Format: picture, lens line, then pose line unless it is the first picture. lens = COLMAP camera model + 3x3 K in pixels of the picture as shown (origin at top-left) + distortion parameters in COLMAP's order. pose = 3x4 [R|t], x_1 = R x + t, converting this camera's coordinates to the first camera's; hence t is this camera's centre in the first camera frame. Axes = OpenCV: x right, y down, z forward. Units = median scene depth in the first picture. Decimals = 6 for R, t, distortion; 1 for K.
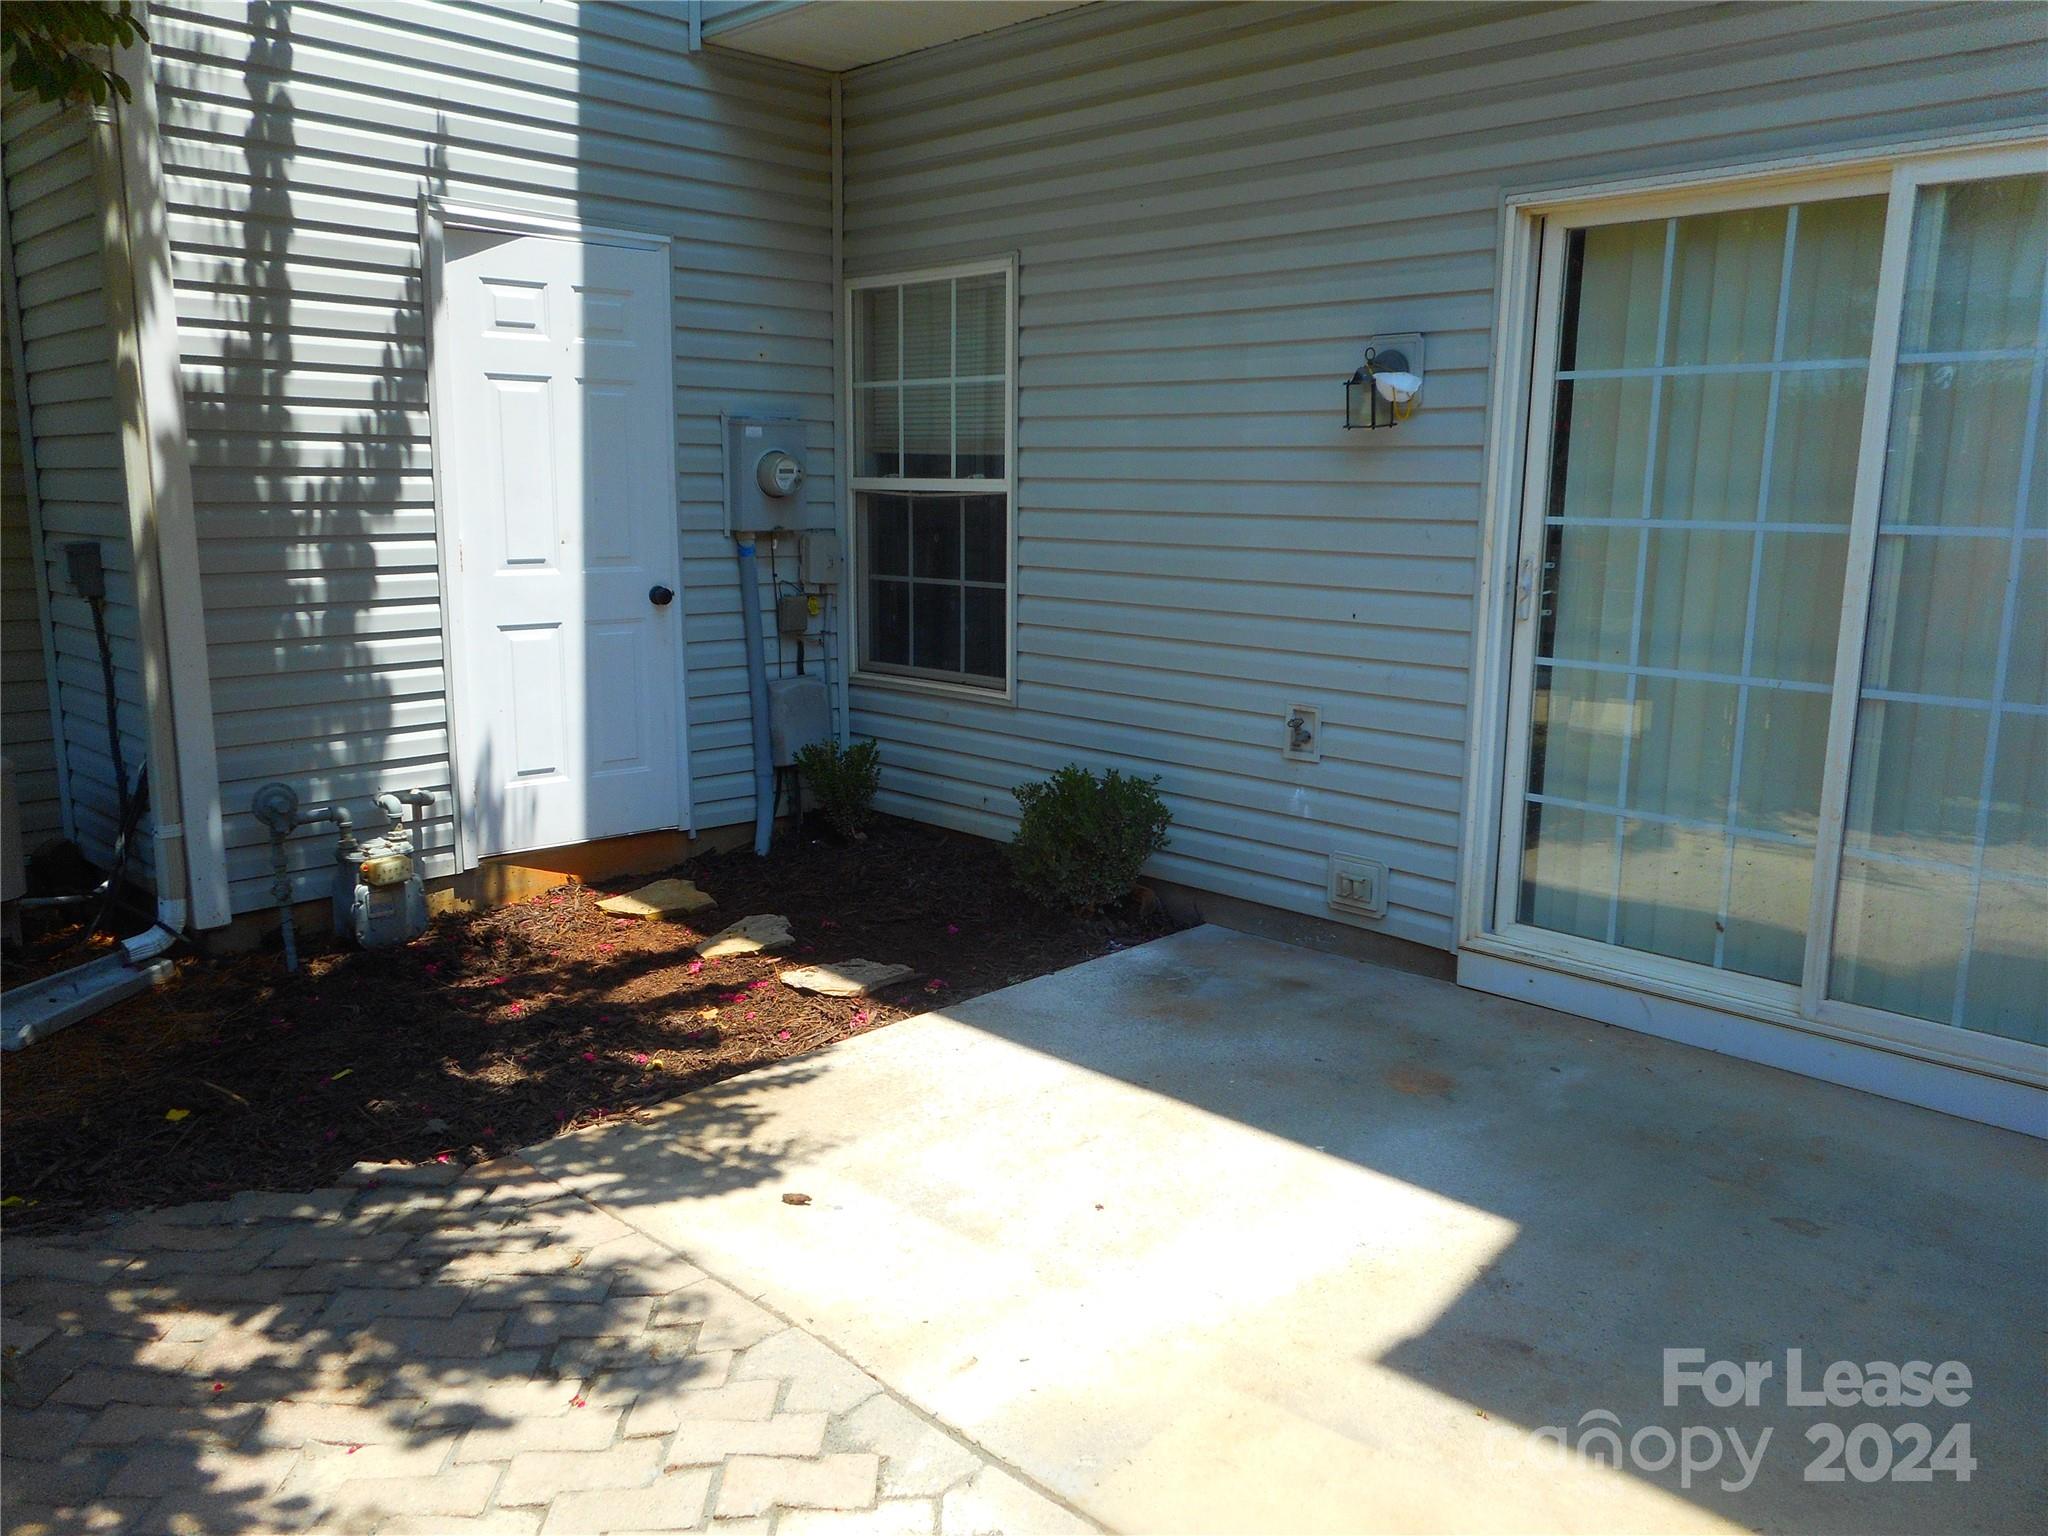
lens RADIAL K [[1569.5, 0, 1024.0], [0, 1569.5, 768.0], [0, 0, 1]] dist [-0.010651, 0.059297]
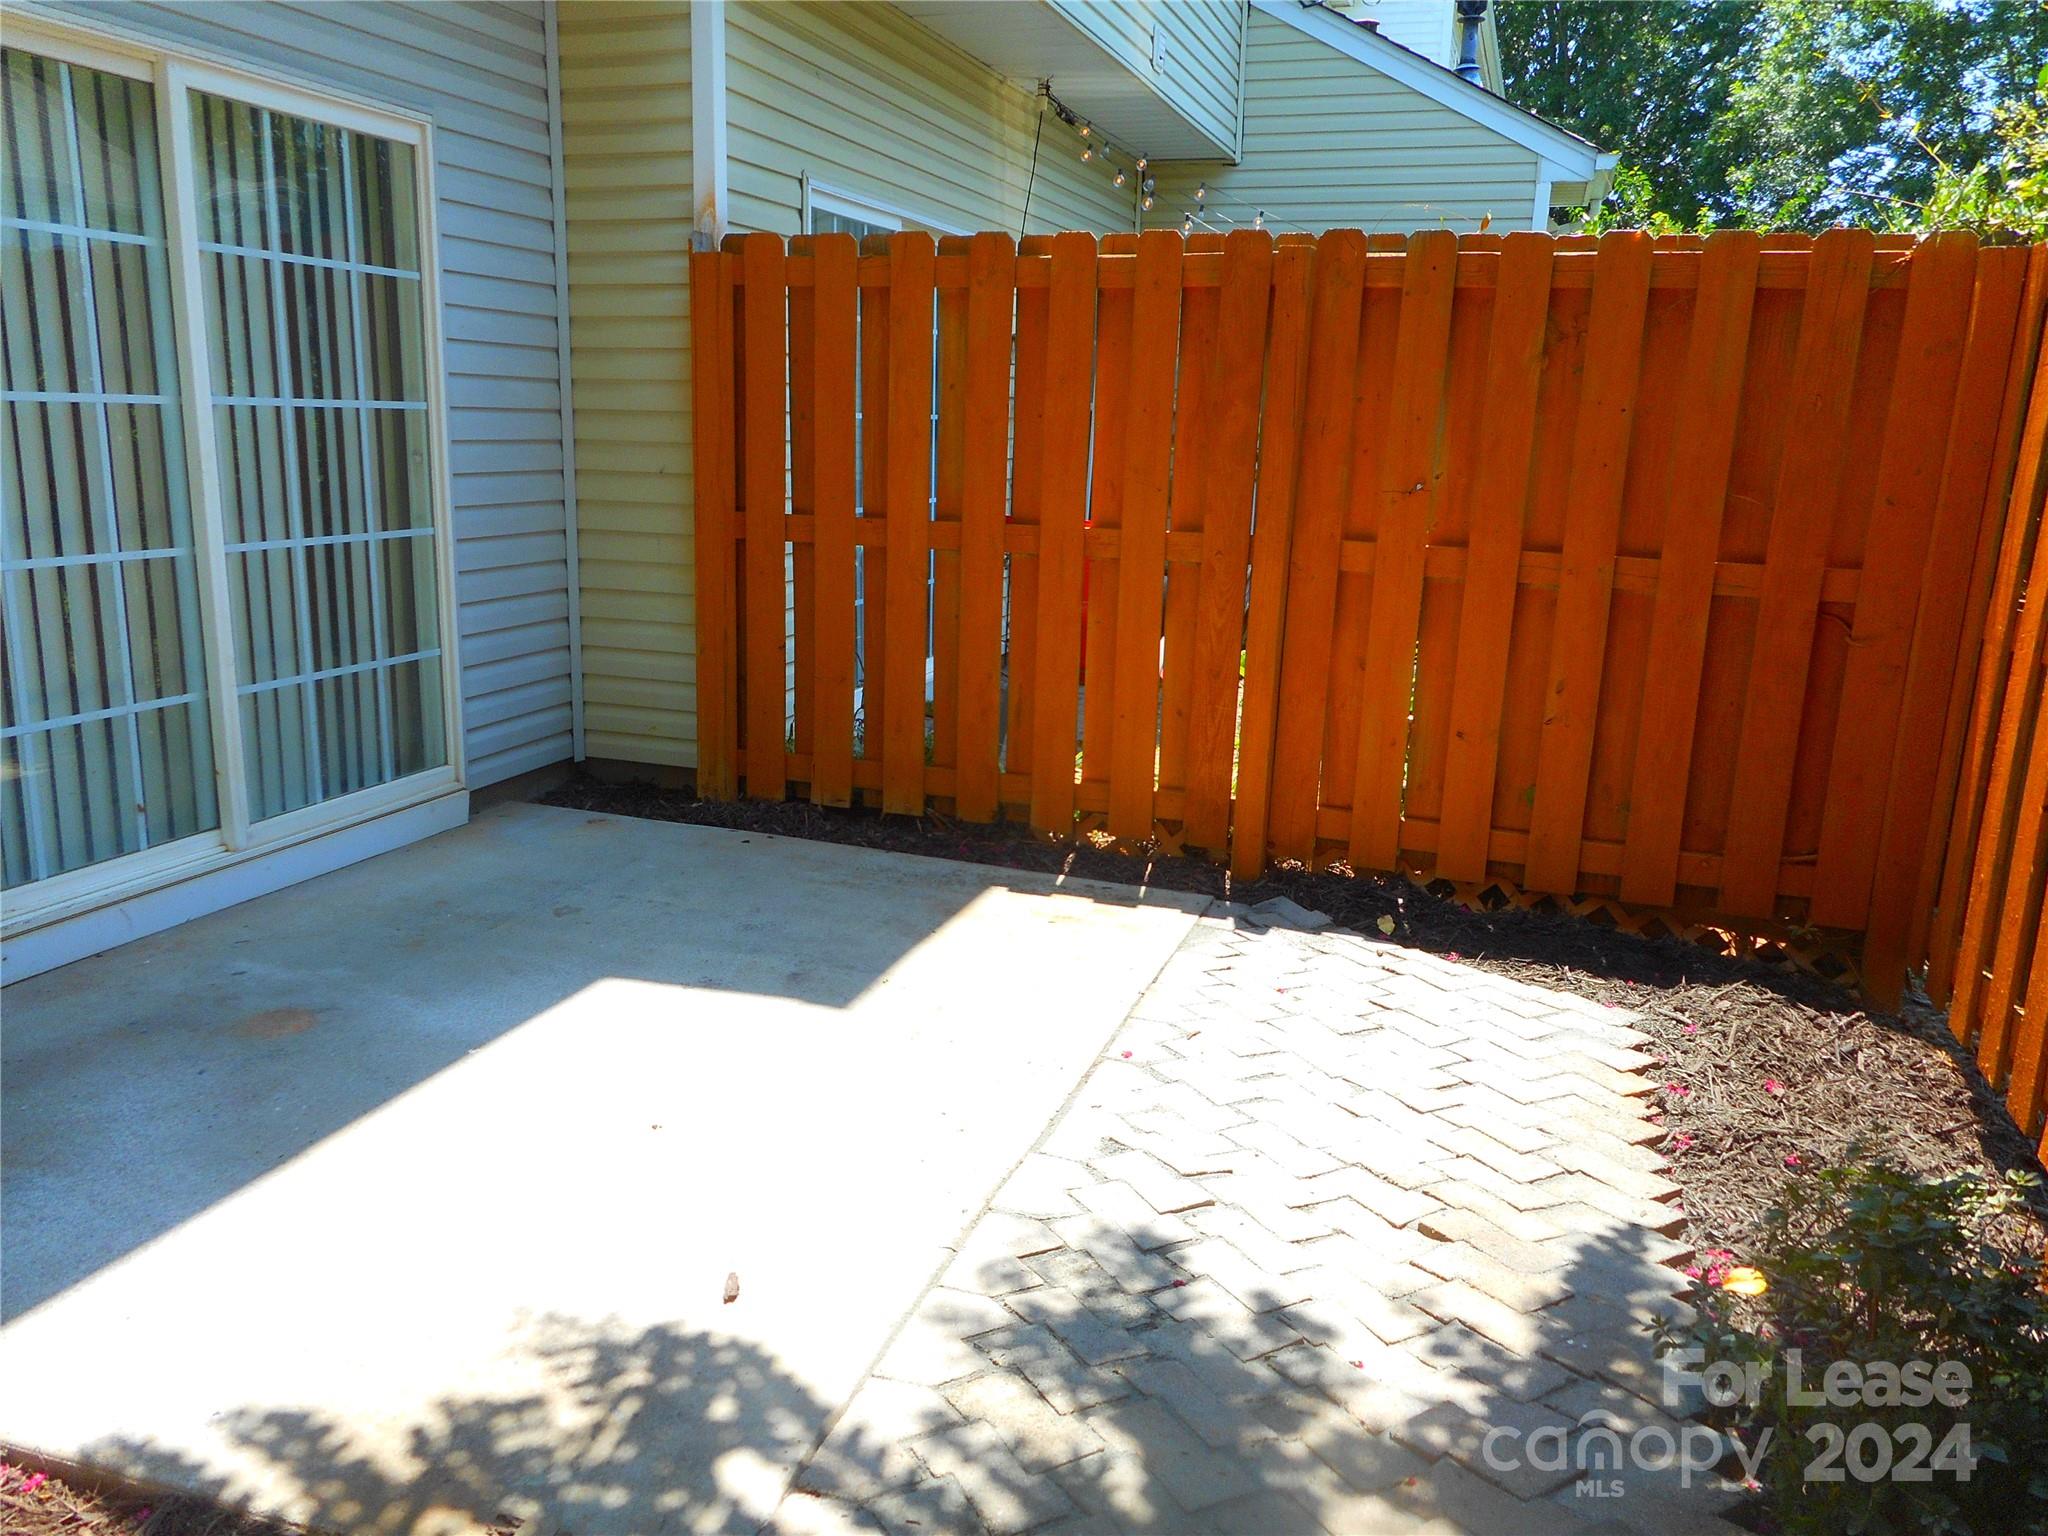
lens RADIAL K [[1569.5, 0, 1024.0], [0, 1569.5, 768.0], [0, 0, 1]] dist [-0.010651, 0.059297]
pose [[-0.445118, -0.209925, 0.870518, -0.778043], [0.140110, 0.943833, 0.299246, -0.166414], [-0.884443, 0.255168, -0.390705, 1.041754]]
